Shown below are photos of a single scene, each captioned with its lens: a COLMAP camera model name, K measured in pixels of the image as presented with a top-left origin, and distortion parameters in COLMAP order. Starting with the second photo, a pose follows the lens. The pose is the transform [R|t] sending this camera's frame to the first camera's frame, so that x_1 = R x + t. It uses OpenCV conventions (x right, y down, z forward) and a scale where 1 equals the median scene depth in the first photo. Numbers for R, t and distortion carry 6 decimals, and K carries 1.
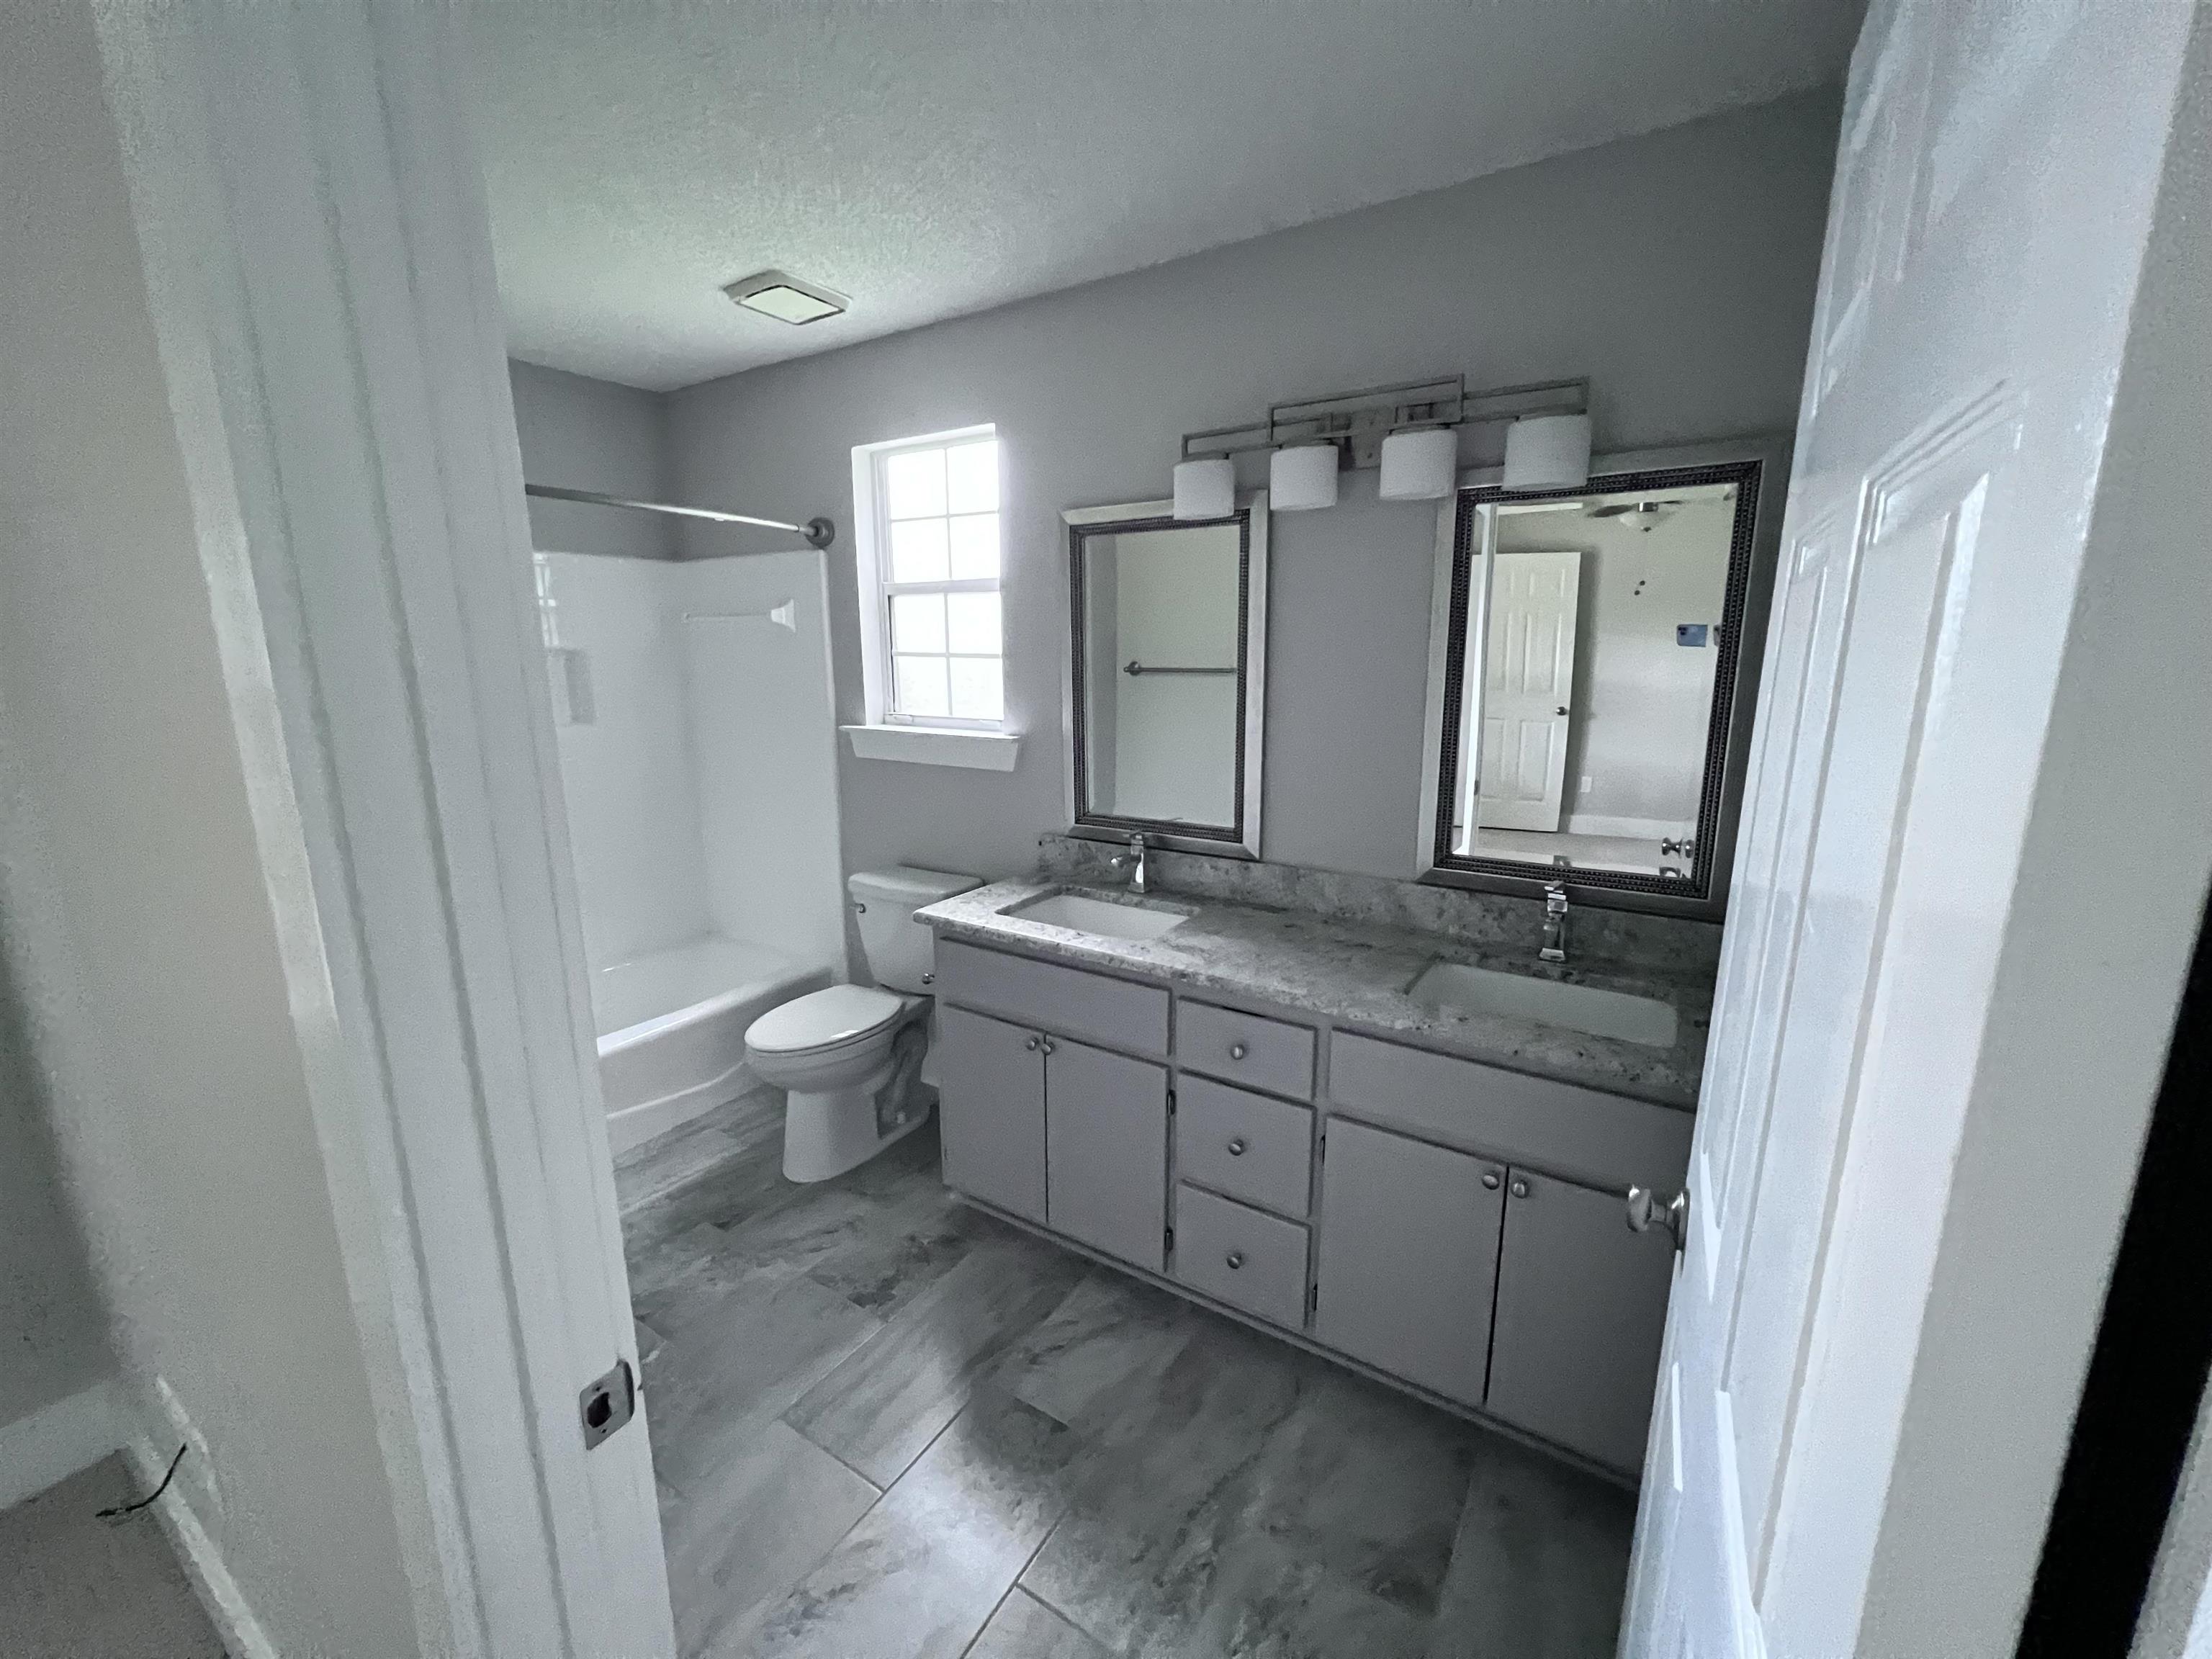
lens RADIAL K [[894.6, 0, 1104.7], [0, 894.6, 830.1], [0, 0, 1]] dist [-0.000231, -0.000511]
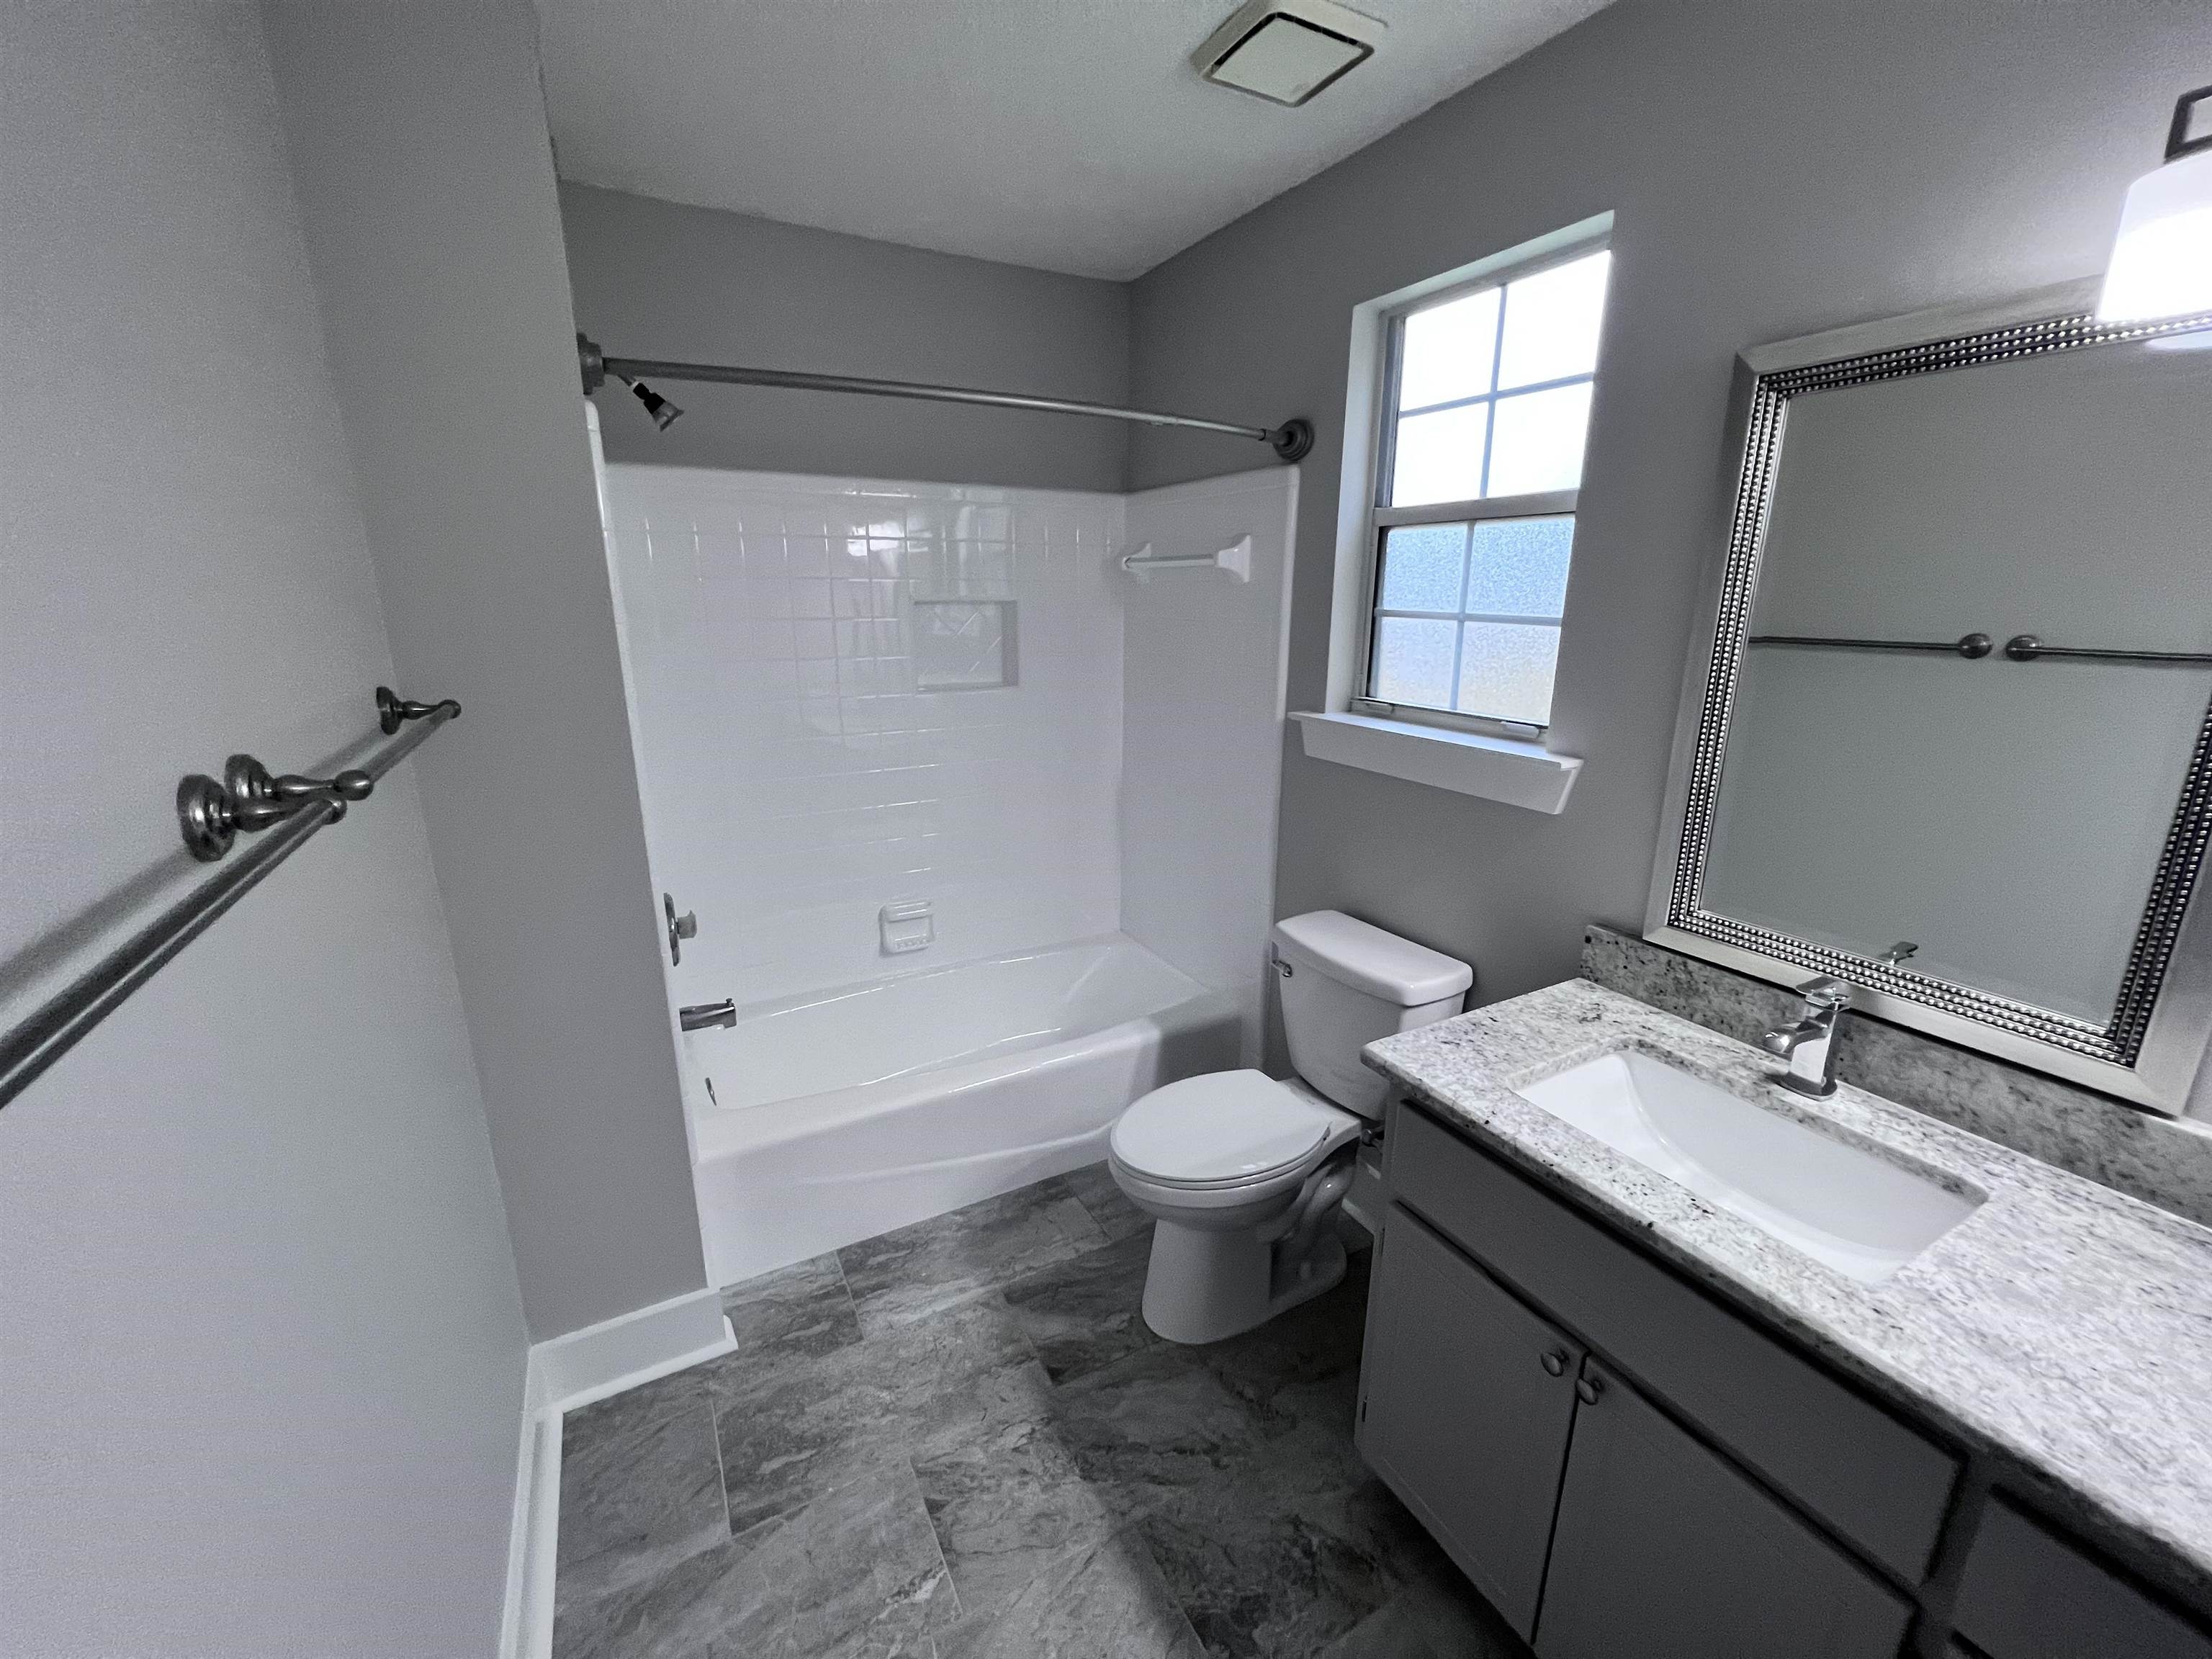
lens RADIAL K [[894.6, 0, 1099.5], [0, 894.6, 827.3], [0, 0, 1]] dist [-0.000231, -0.000511]
pose [[0.872653, 0.128897, -0.471022, -0.082322], [-0.101997, 0.991372, 0.082324, -0.073610], [0.477570, -0.023798, 0.878272, 0.309331]]
